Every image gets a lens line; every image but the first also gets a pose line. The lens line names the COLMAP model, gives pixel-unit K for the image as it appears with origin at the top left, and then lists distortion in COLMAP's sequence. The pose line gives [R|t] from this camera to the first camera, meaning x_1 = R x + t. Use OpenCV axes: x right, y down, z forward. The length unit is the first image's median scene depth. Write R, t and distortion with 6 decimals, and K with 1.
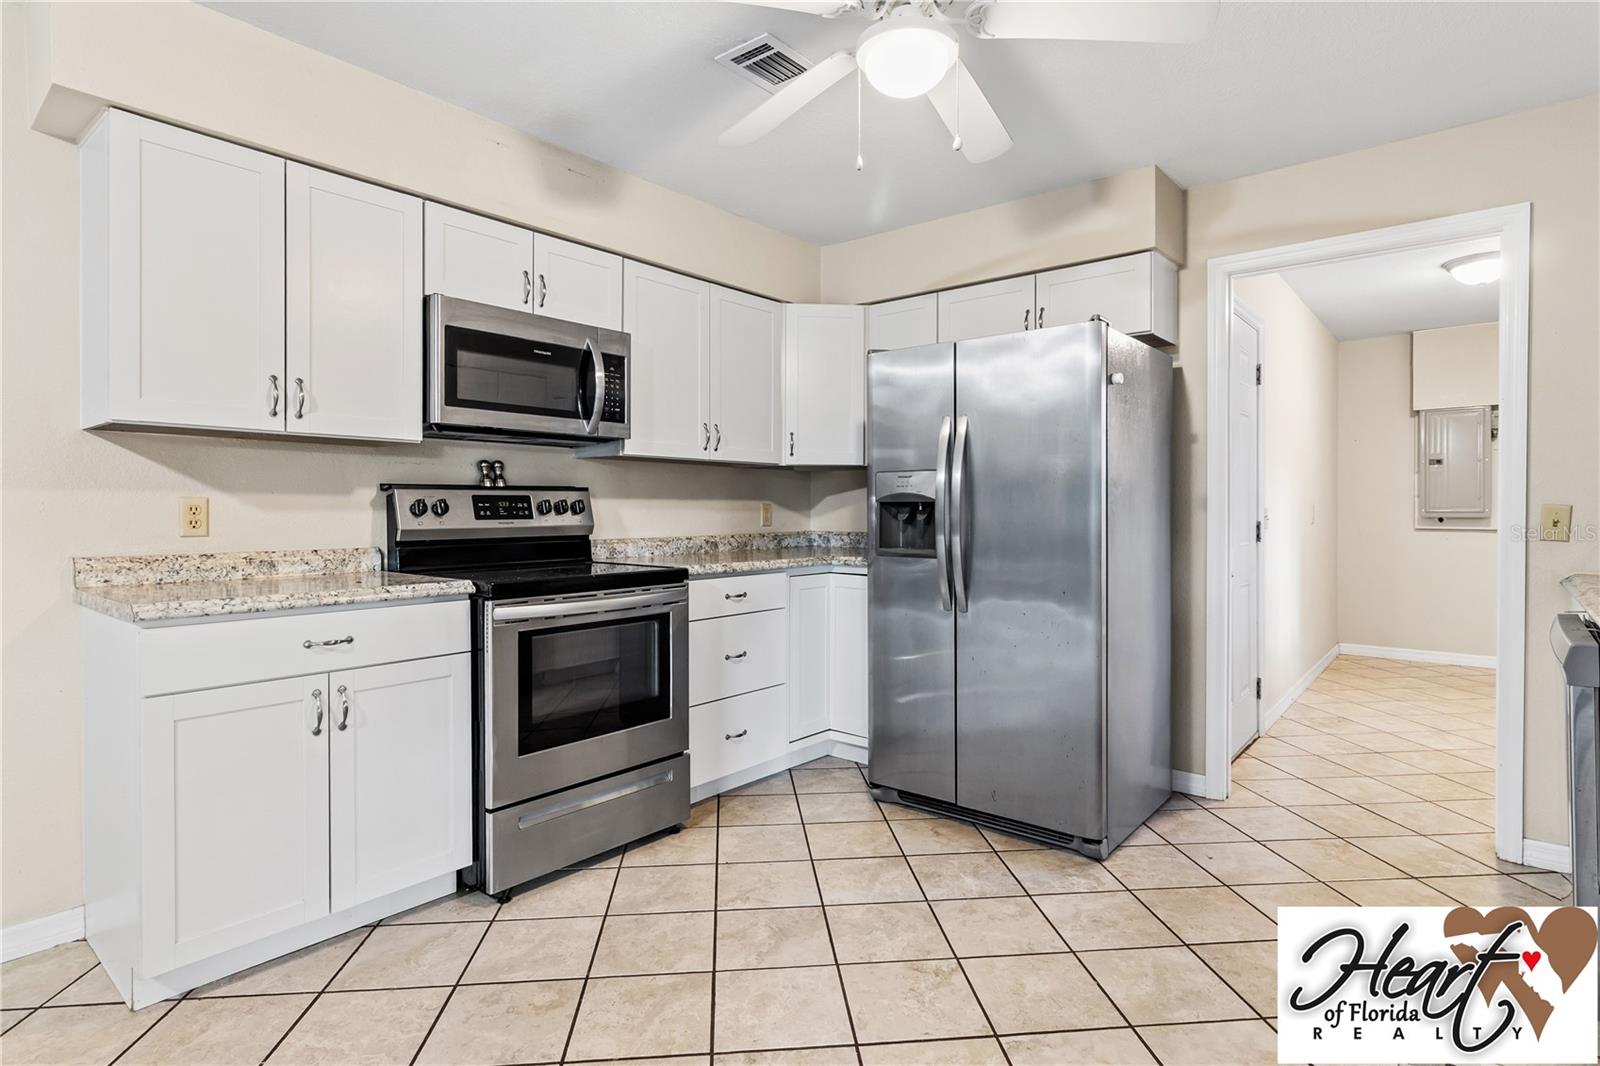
lens RADIAL K [[815.1, 0, 805.5], [0, 815.1, 516.1], [0, 0, 1]] dist [0.000732, 0.000151]
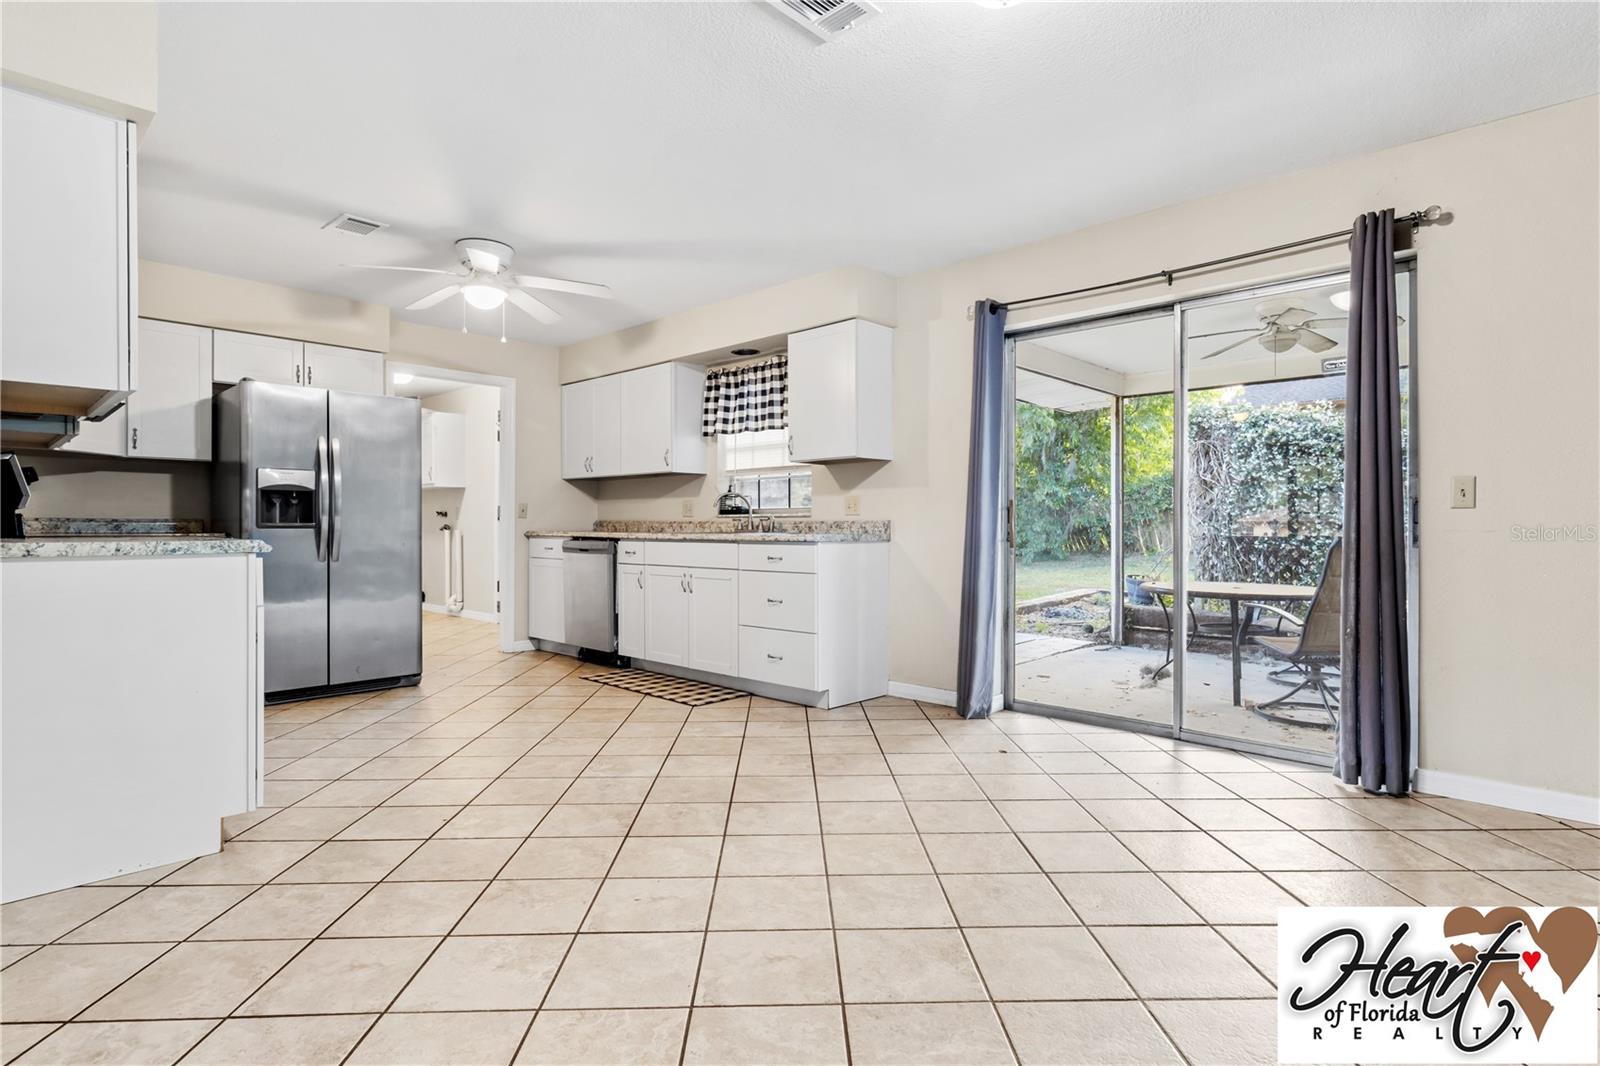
lens RADIAL K [[806.1, 0, 803.0], [0, 806.1, 526.7], [0, 0, 1]] dist [-0.000037, -0.000109]
pose [[0.066950, 0.000129, 0.997756, -1.285979], [0.006434, 0.999979, -0.000561, 0.054944], [-0.997736, 0.006457, 0.066948, -0.016044]]
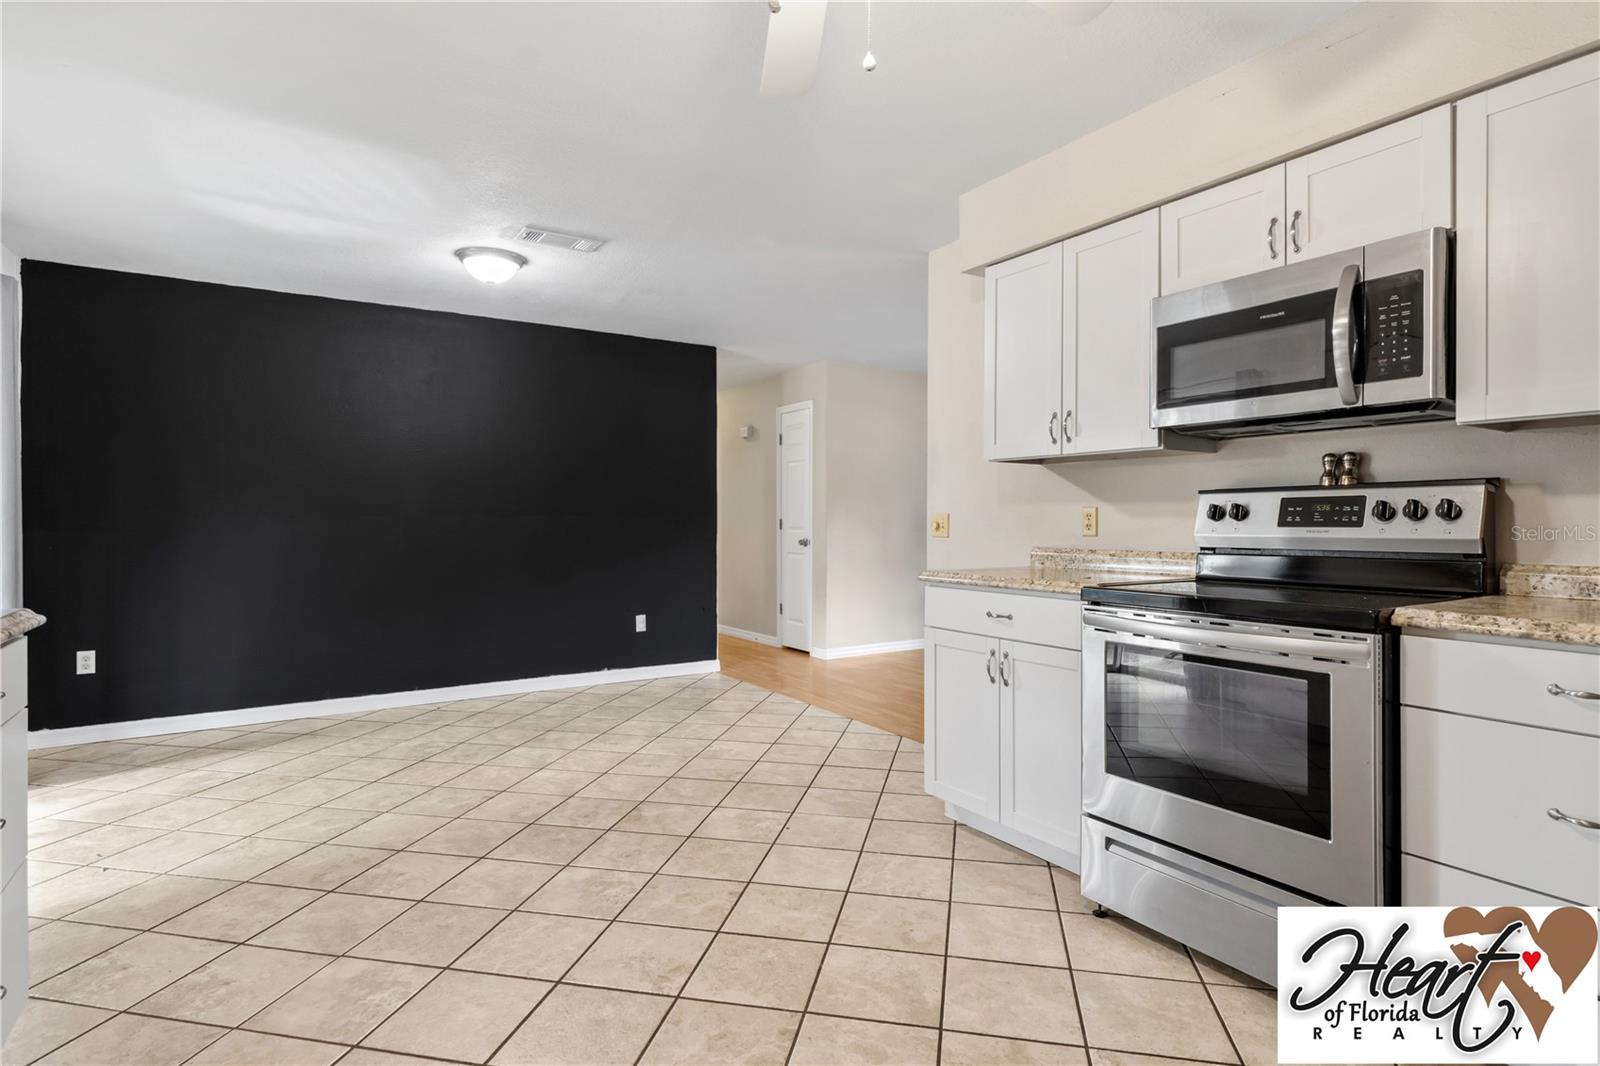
lens RADIAL K [[815.1, 0, 805.5], [0, 815.1, 516.1], [0, 0, 1]] dist [0.000732, 0.000151]
pose [[-0.299554, -0.005007, -0.954066, 0.536776], [-0.008147, 0.999963, -0.002690, -0.000231], [0.954045, 0.006967, -0.299583, 0.764351]]
